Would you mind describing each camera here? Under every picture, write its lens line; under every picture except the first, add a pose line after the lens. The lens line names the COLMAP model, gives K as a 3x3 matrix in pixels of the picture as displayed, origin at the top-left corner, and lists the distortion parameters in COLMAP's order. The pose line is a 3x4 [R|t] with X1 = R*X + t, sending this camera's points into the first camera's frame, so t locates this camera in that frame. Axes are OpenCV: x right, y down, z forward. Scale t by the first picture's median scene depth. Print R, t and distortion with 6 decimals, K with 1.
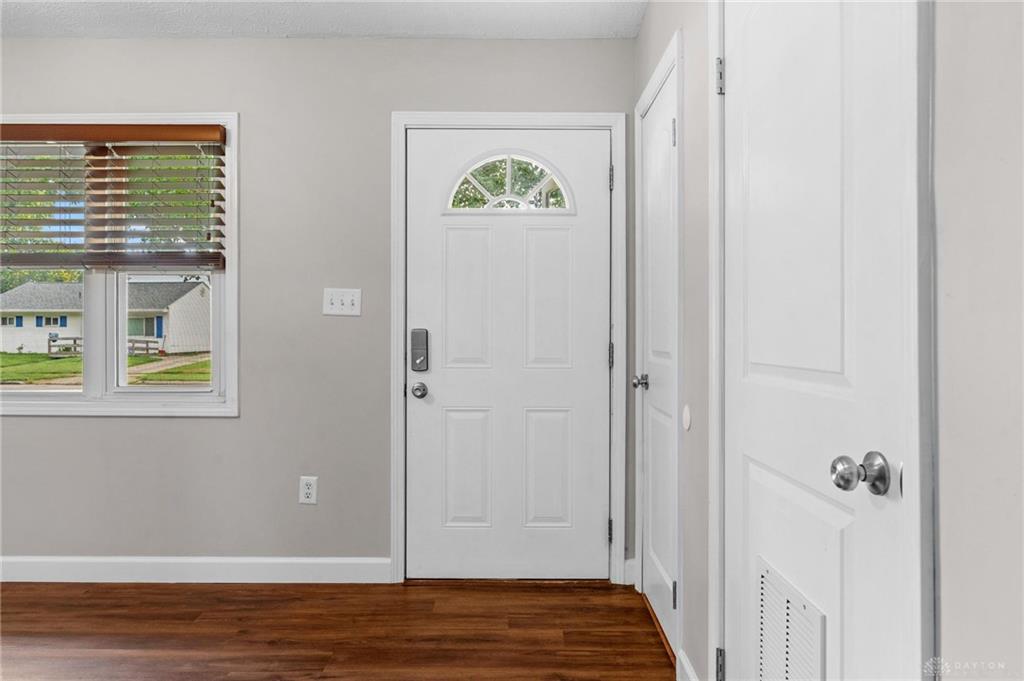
lens RADIAL K [[630.4, 0, 512.0], [0, 630.4, 340.5], [0, 0, 1]] dist [-0.001918, -0.000334]
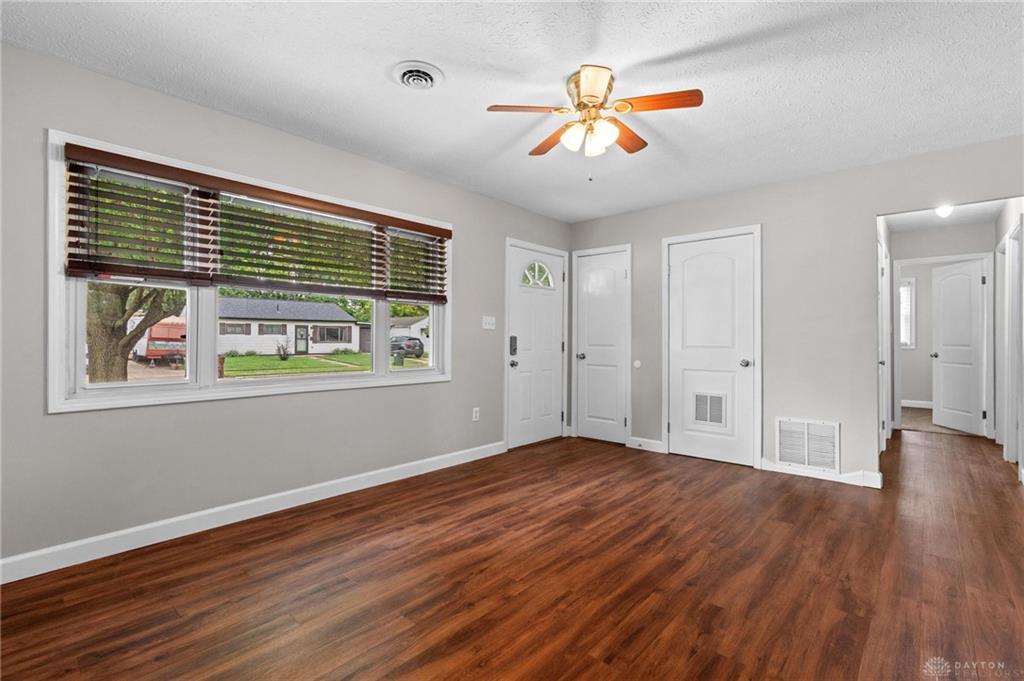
lens RADIAL K [[463.4, 0, 516.0], [0, 463.4, 339.5], [0, 0, 1]] dist [-0.004924, 0.001250]
pose [[0.667280, 0.000789, 0.744807, -1.352070], [0.003491, 0.999985, -0.004186, 0.000666], [-0.744799, 0.005393, 0.667267, -0.101566]]
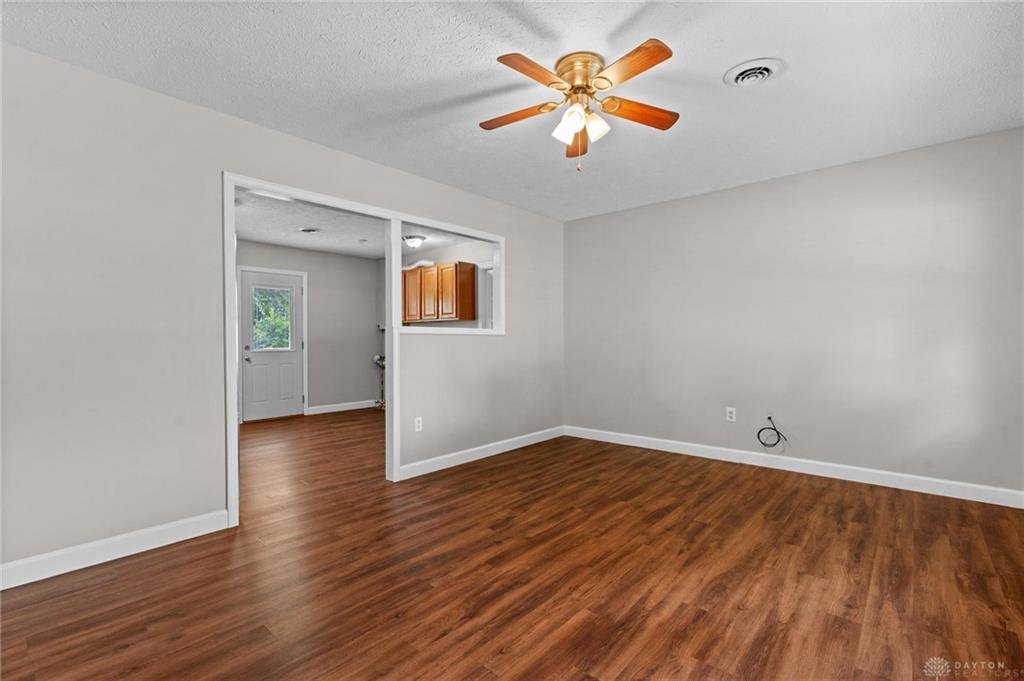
lens RADIAL K [[463.4, 0, 516.0], [0, 463.4, 339.5], [0, 0, 1]] dist [-0.004924, 0.001250]
pose [[-0.657922, 0.001254, -0.753085, 0.020875], [-0.001778, 0.999993, 0.003219, -0.001887], [0.753084, 0.003457, -0.657915, 0.789220]]
